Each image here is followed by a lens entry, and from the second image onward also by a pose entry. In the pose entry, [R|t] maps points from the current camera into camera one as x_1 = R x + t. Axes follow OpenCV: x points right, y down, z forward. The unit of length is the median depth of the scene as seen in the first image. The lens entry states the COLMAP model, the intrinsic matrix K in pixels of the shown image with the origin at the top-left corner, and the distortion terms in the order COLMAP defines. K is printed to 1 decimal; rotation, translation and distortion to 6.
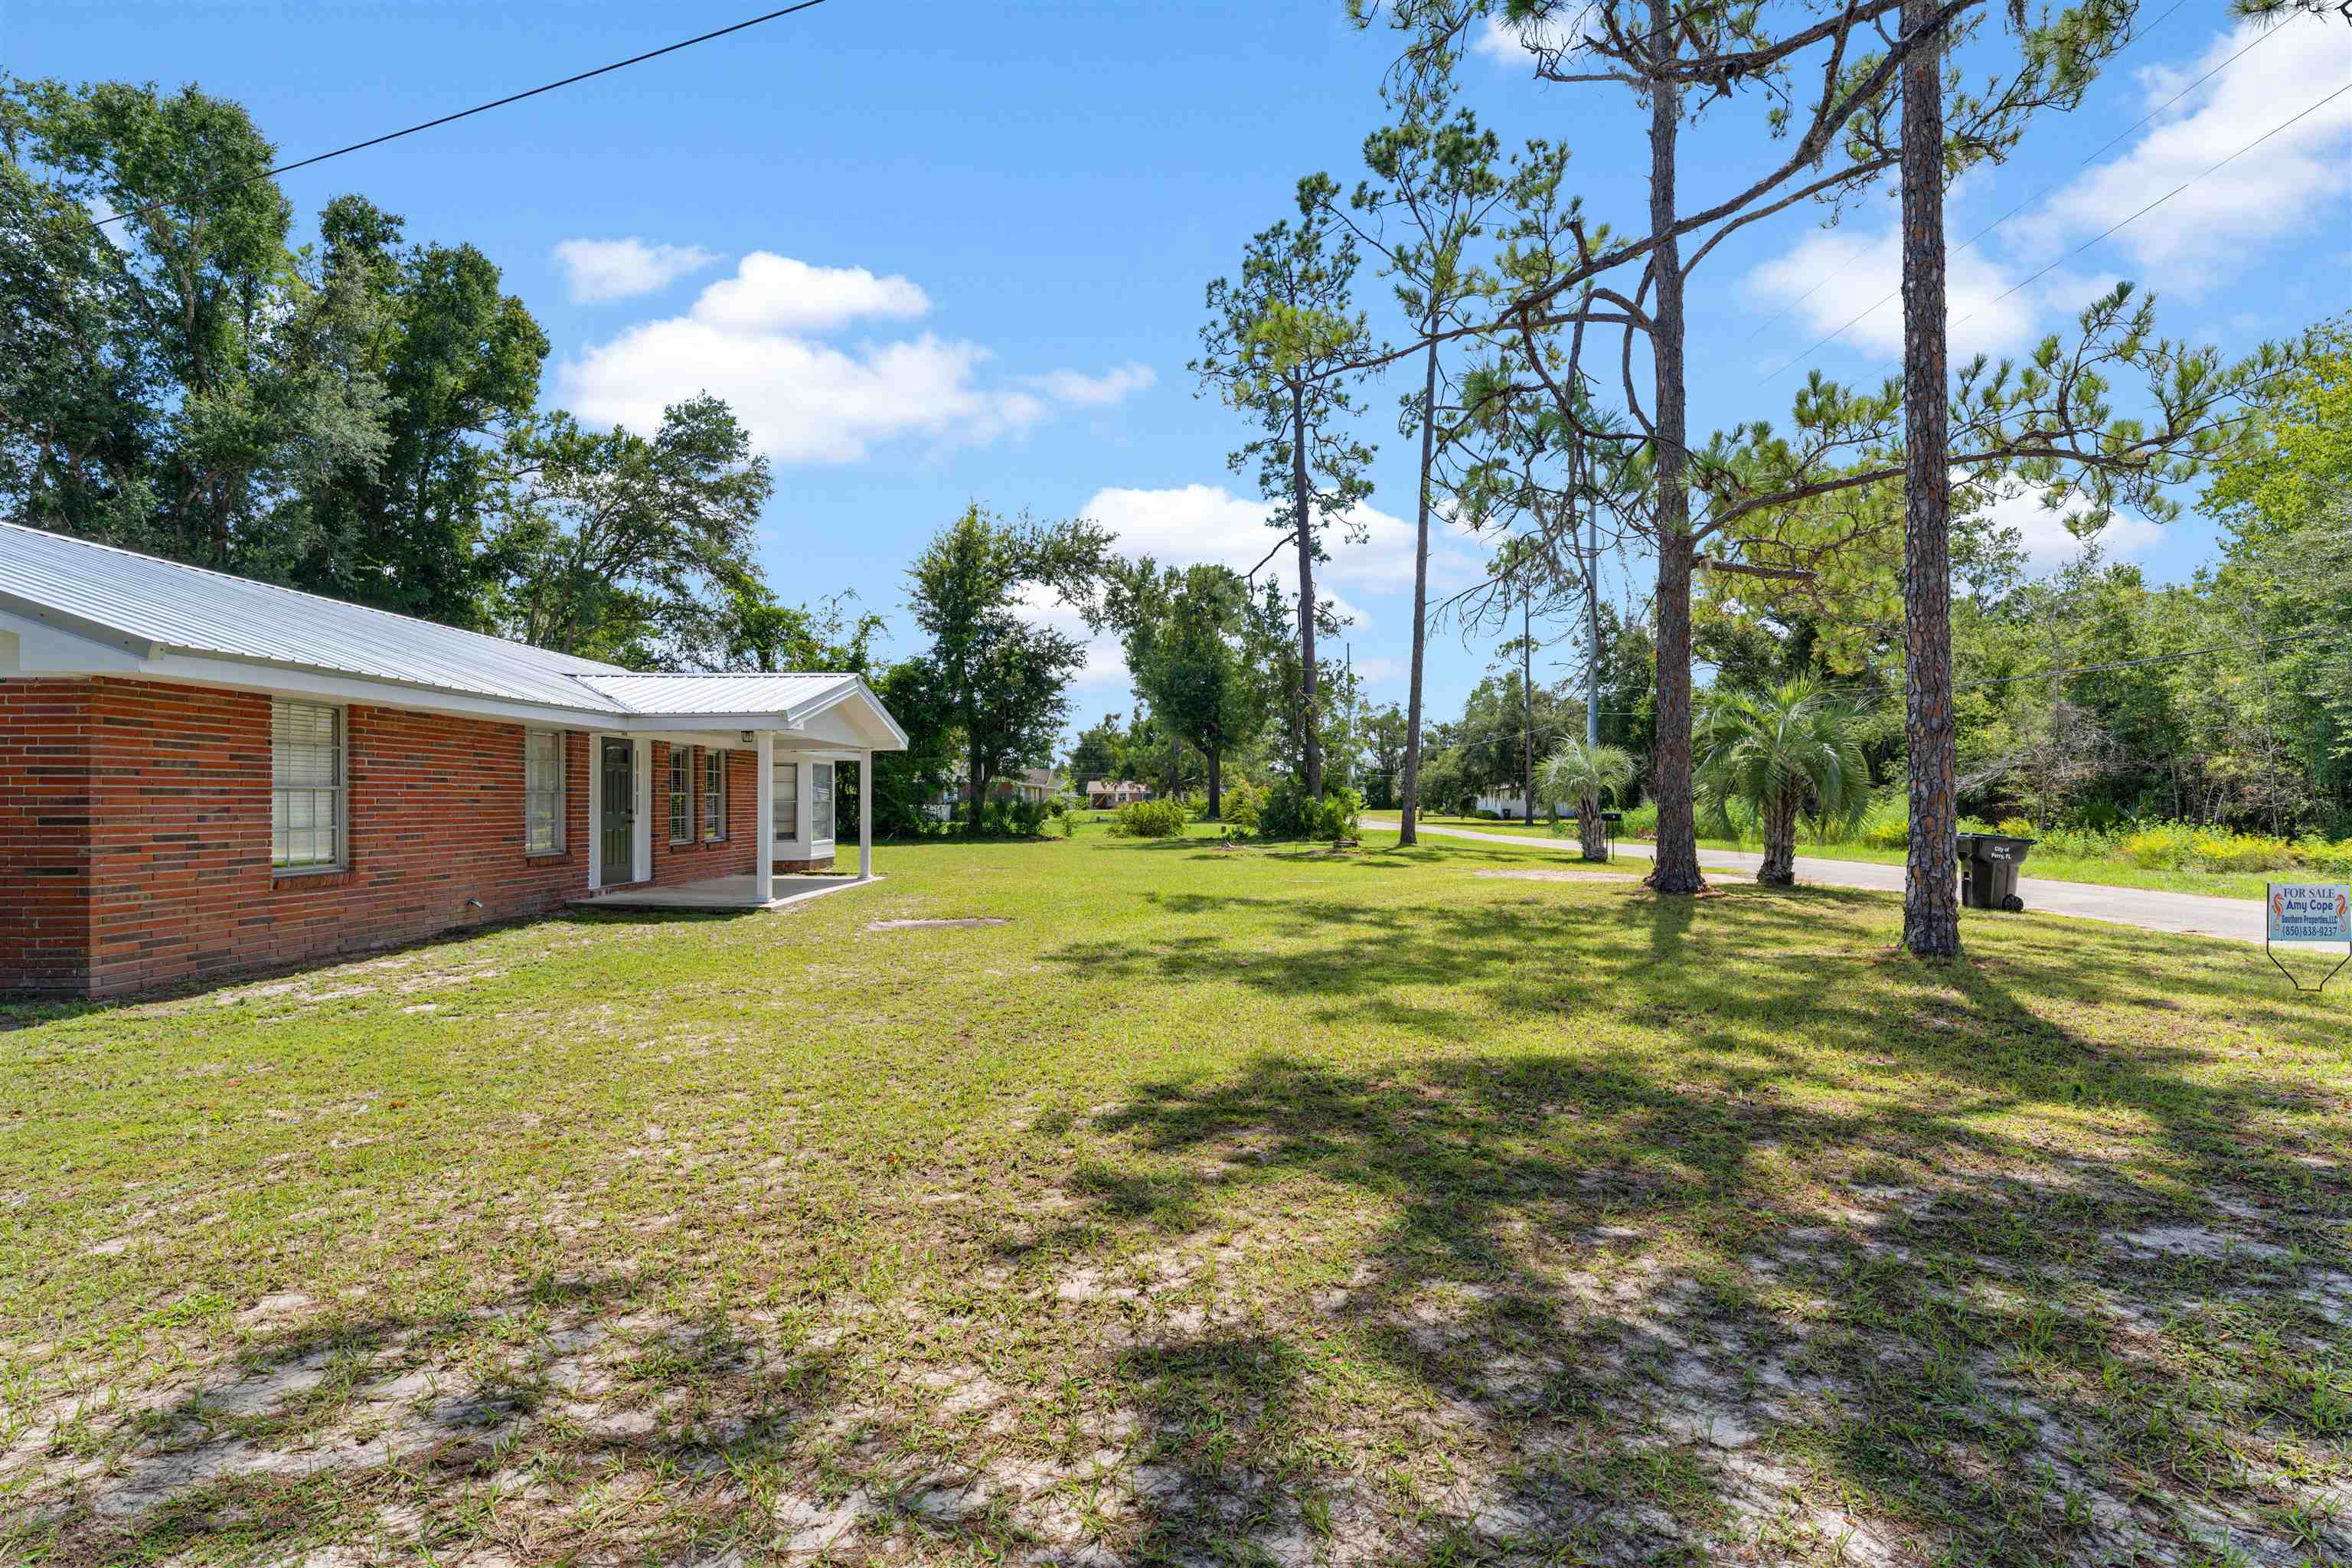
lens RADIAL K [[1129.1, 0, 1176.9], [0, 1129.1, 794.4], [0, 0, 1]] dist [-0.000630, -0.000035]
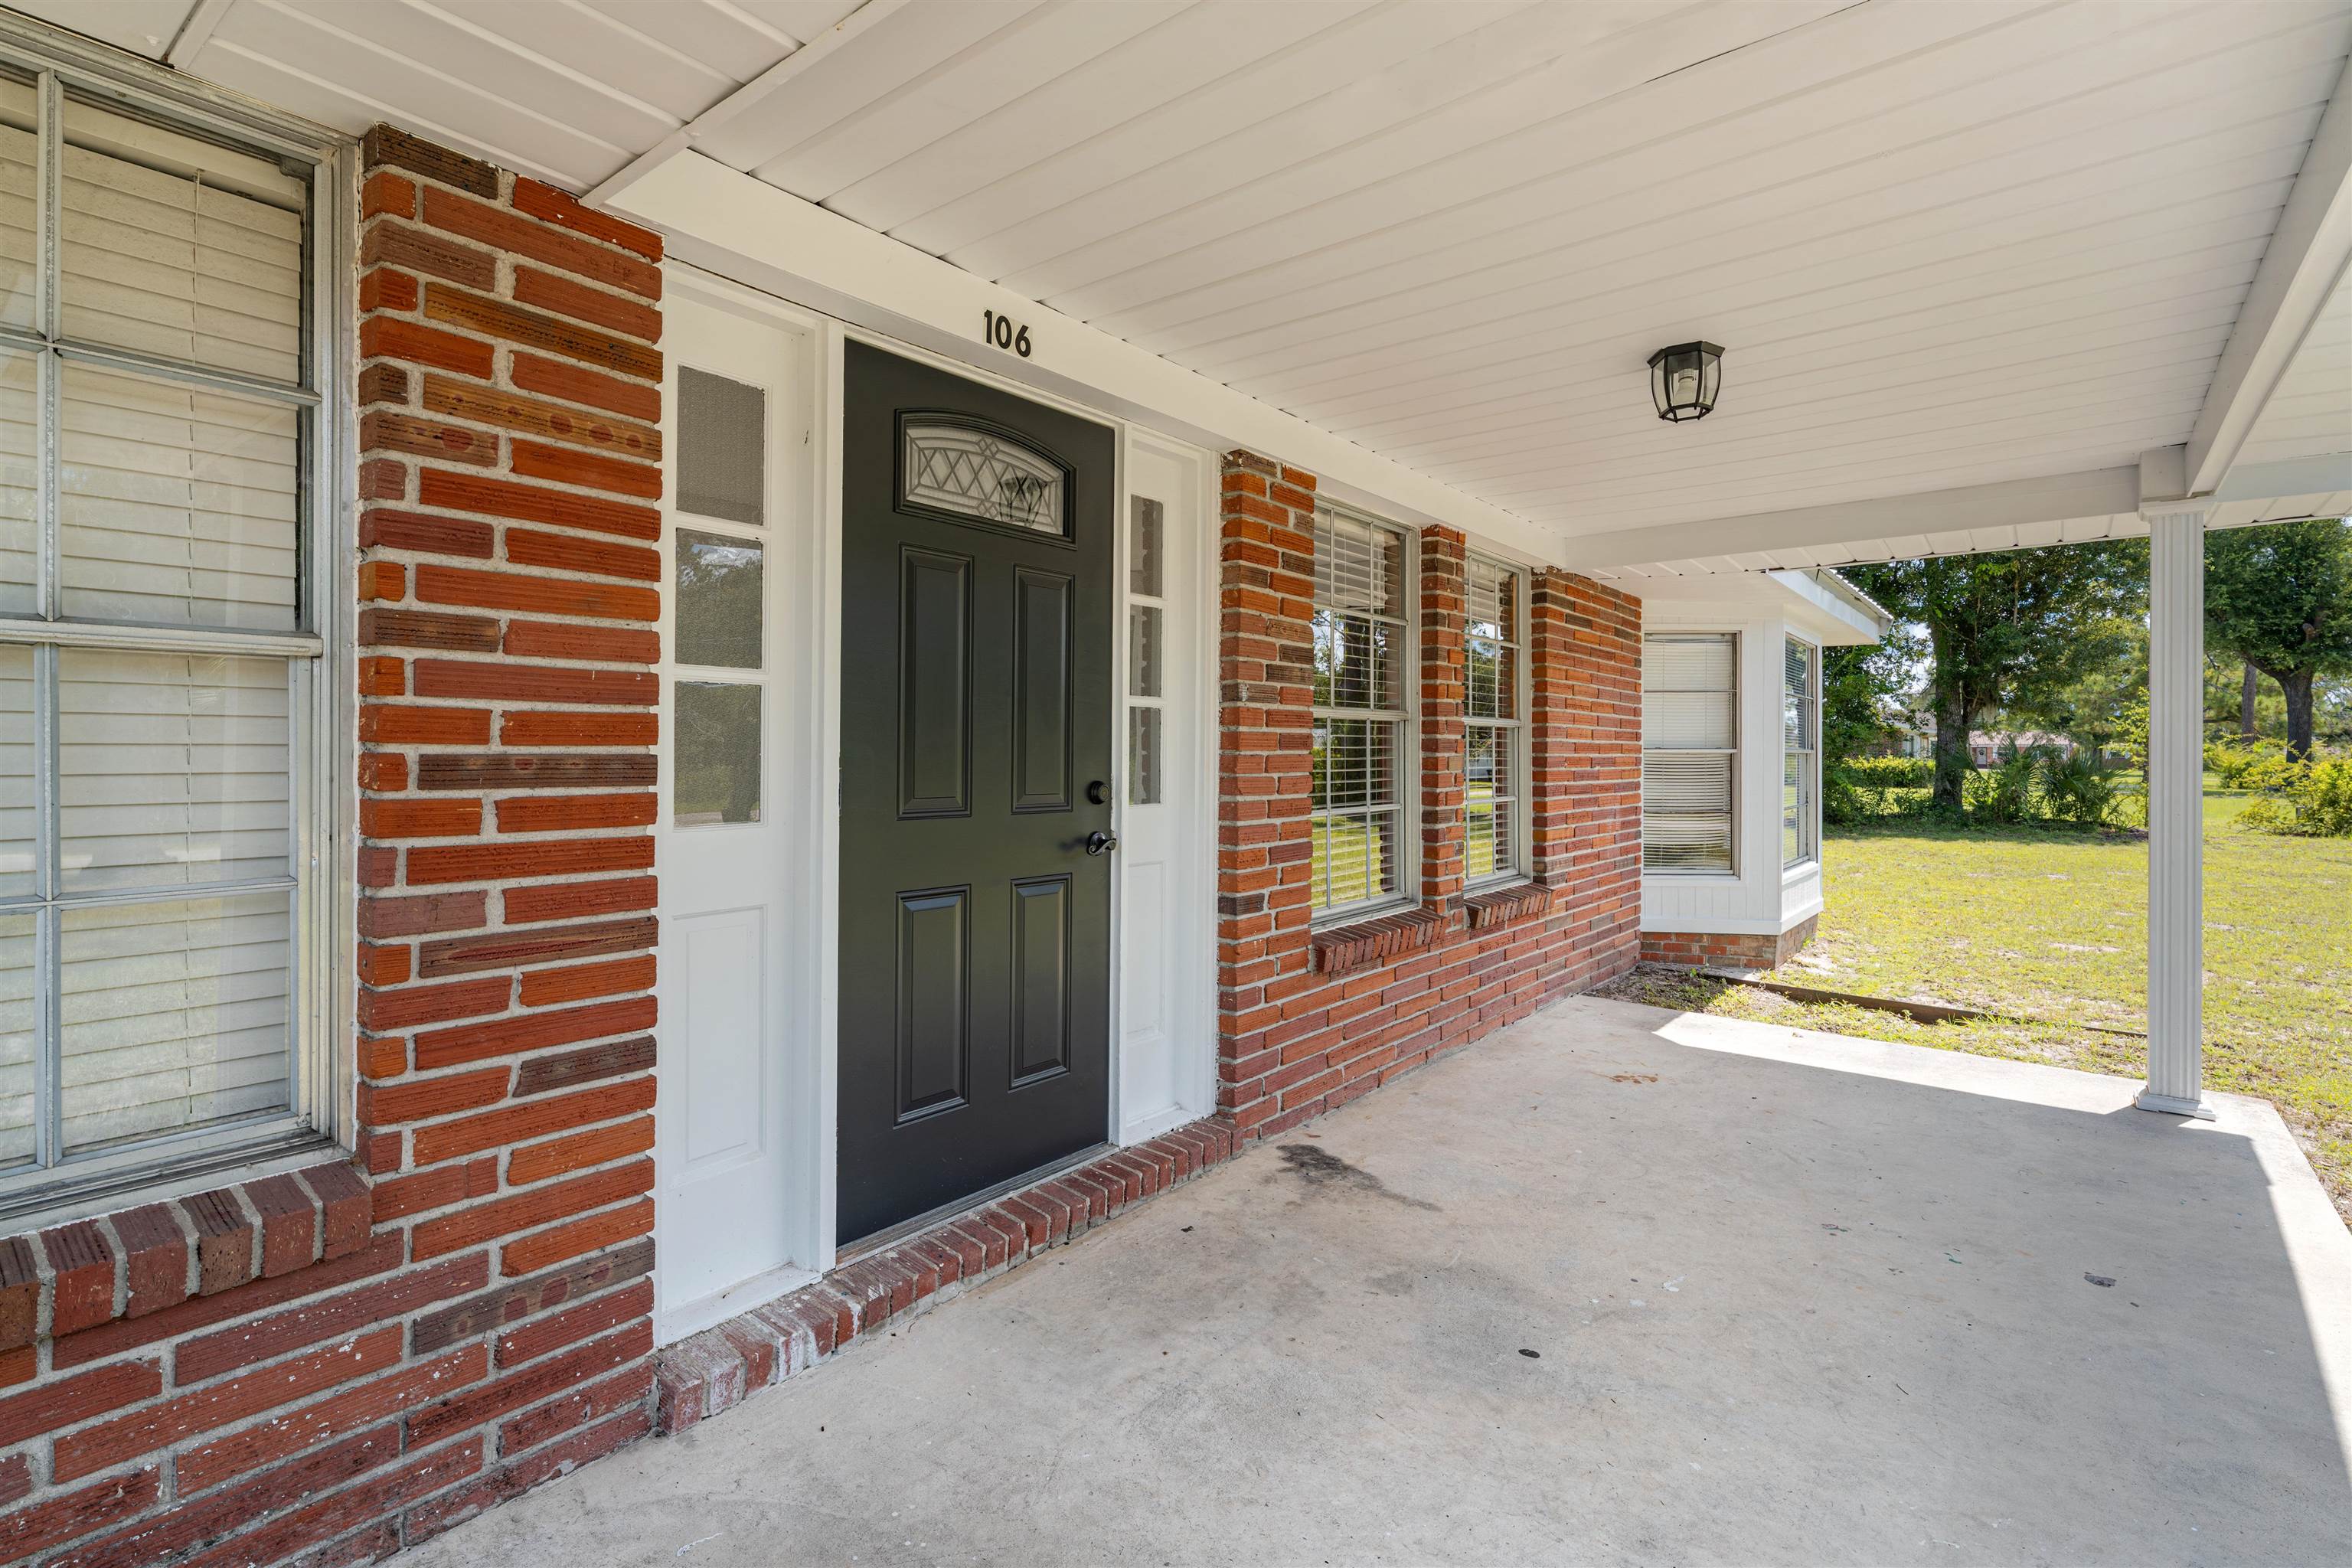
lens RADIAL K [[1129.1, 0, 1175.3], [0, 1129.1, 769.1], [0, 0, 1]] dist [-0.000630, -0.000035]
pose [[0.796016, 0.007318, -0.605231, -0.269409], [0.003339, 0.999859, 0.016480, 0.006177], [0.605266, -0.015139, 0.795879, 0.647956]]
